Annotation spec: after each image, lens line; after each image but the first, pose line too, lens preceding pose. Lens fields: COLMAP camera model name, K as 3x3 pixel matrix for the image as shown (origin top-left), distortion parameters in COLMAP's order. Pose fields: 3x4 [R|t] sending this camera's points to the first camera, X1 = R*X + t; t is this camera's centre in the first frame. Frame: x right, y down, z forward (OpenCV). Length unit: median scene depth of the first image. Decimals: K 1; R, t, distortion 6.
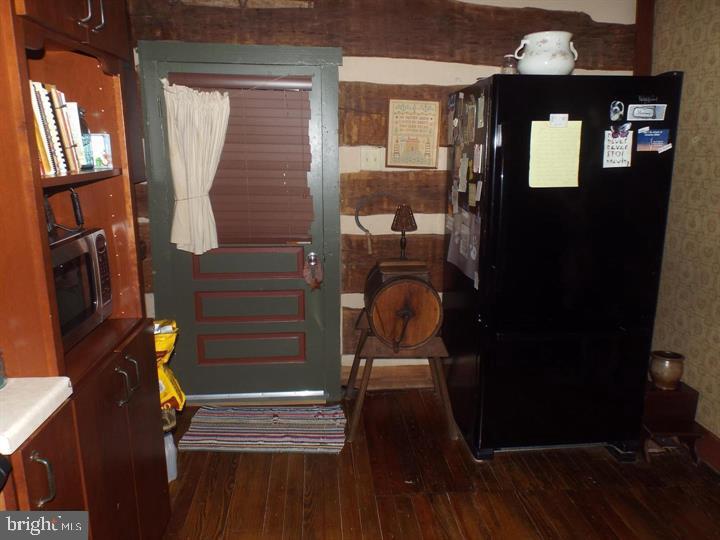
lens RADIAL K [[541.2, 0, 358.8], [0, 541.2, 266.6], [0, 0, 1]] dist [0.023012, -0.007559]
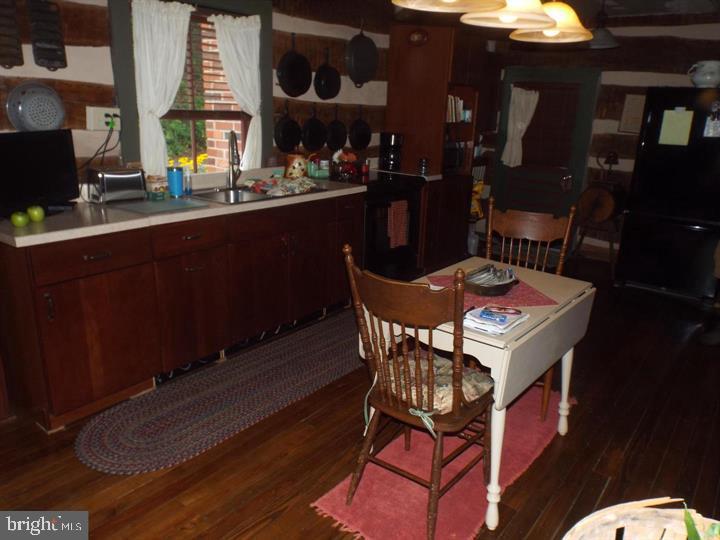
lens RADIAL K [[541.2, 0, 361.2], [0, 541.2, 269.7], [0, 0, 1]] dist [0.023012, -0.007559]
pose [[0.731160, 0.229220, -0.642544, 0.801026], [-0.190778, 0.972985, 0.130013, 0.222533], [0.654988, 0.027523, 0.755138, -1.073602]]
